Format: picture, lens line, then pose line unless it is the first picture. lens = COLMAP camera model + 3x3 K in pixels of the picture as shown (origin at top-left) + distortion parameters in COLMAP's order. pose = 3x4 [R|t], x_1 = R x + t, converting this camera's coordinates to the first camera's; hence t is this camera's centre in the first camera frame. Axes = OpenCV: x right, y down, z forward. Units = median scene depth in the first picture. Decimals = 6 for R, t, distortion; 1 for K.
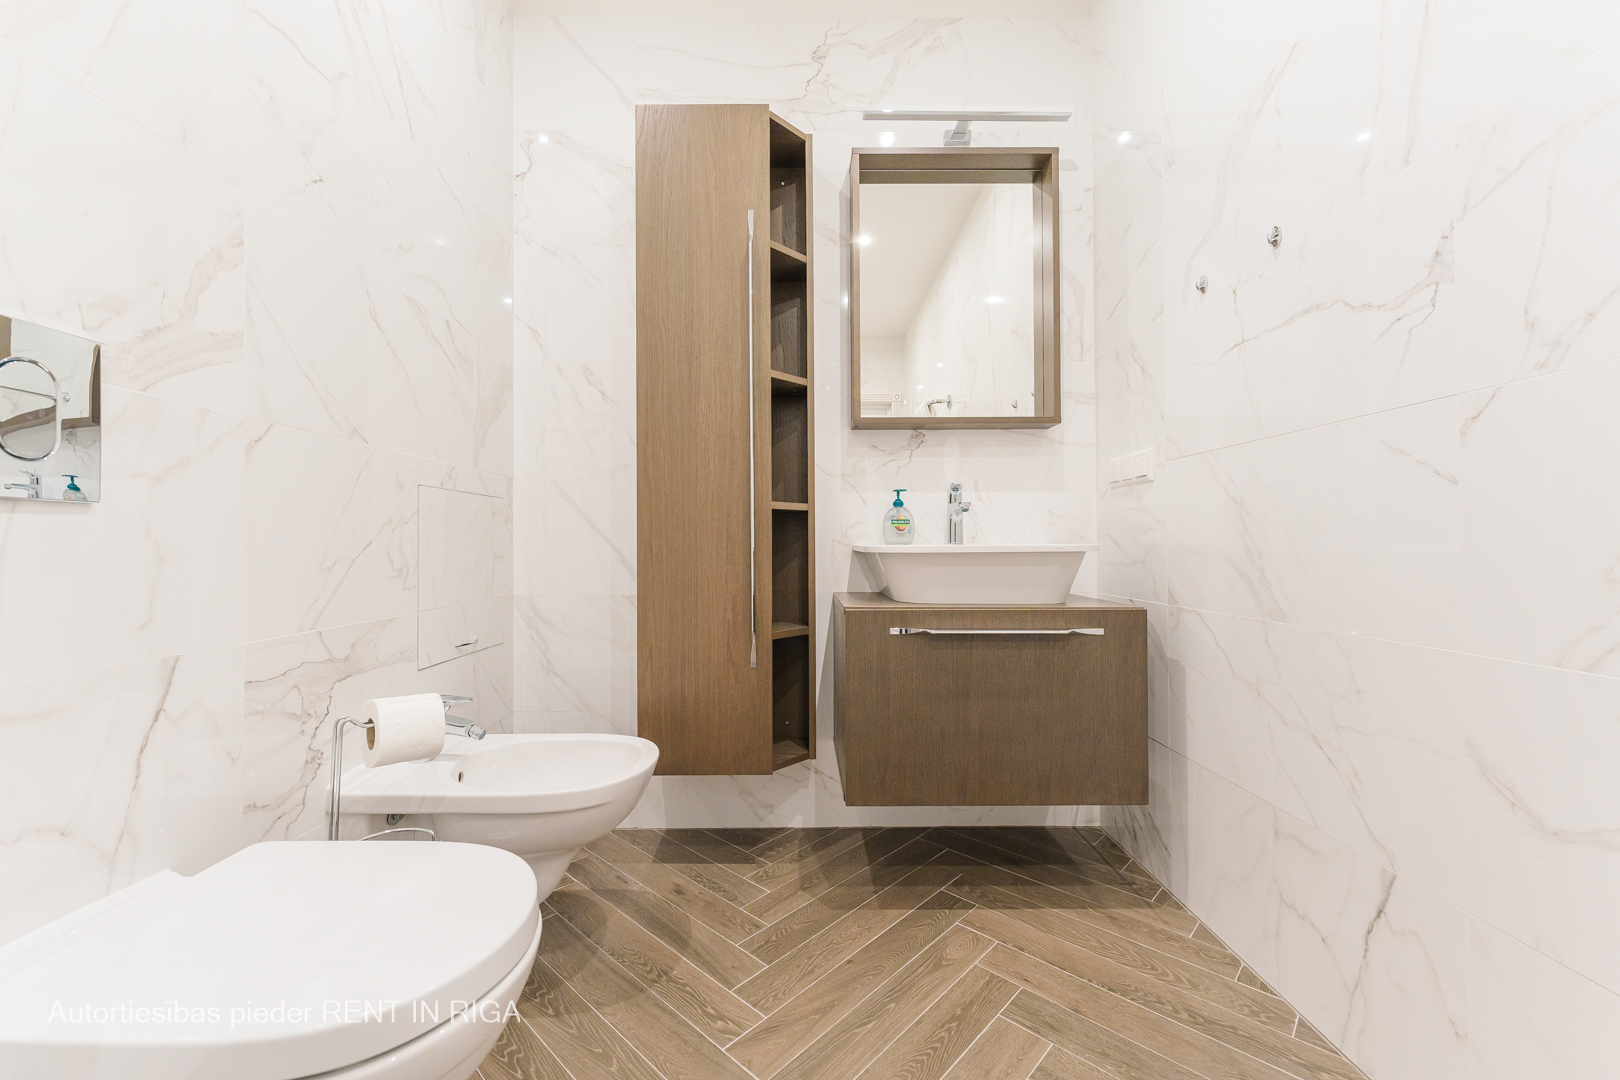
lens RADIAL K [[653.1, 0, 810.5], [0, 653.1, 538.0], [0, 0, 1]] dist [0.001892, 0.001046]
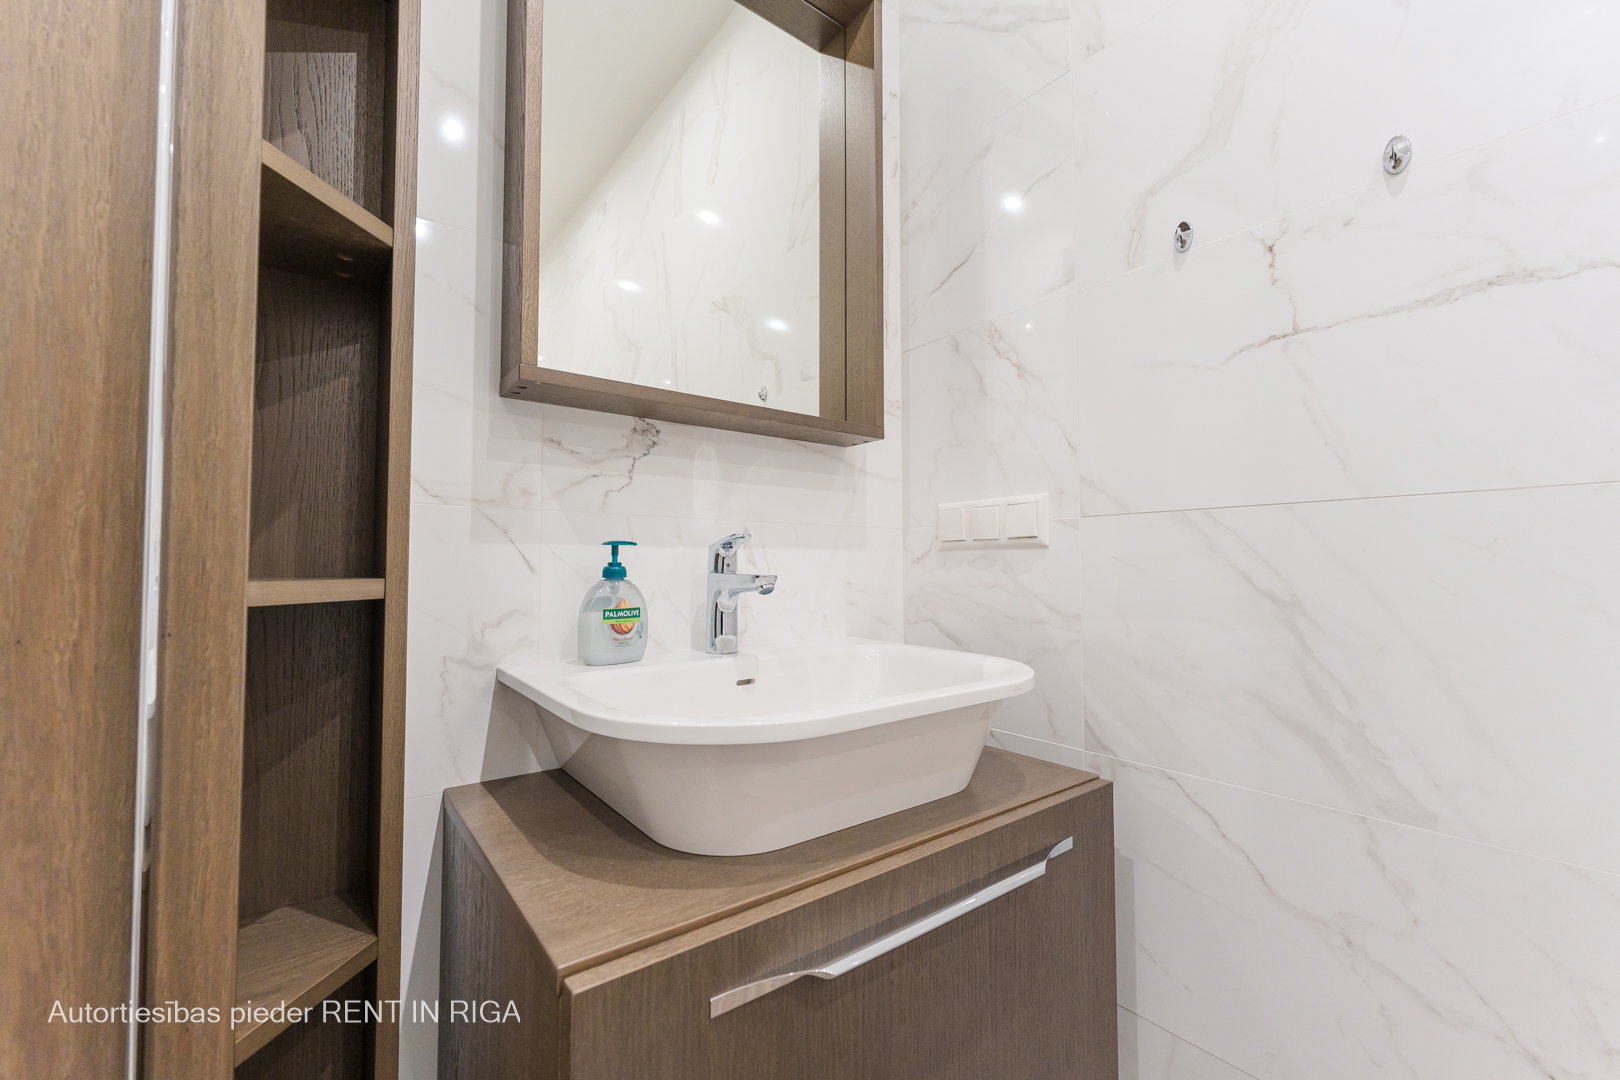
lens RADIAL K [[653.1, 0, 801.9], [0, 653.1, 541.3], [0, 0, 1]] dist [0.001892, 0.001046]
pose [[0.802344, 0.028269, 0.596193, -0.033199], [-0.009774, 0.999366, -0.034232, -0.061207], [-0.596782, 0.021638, 0.802111, 0.568817]]
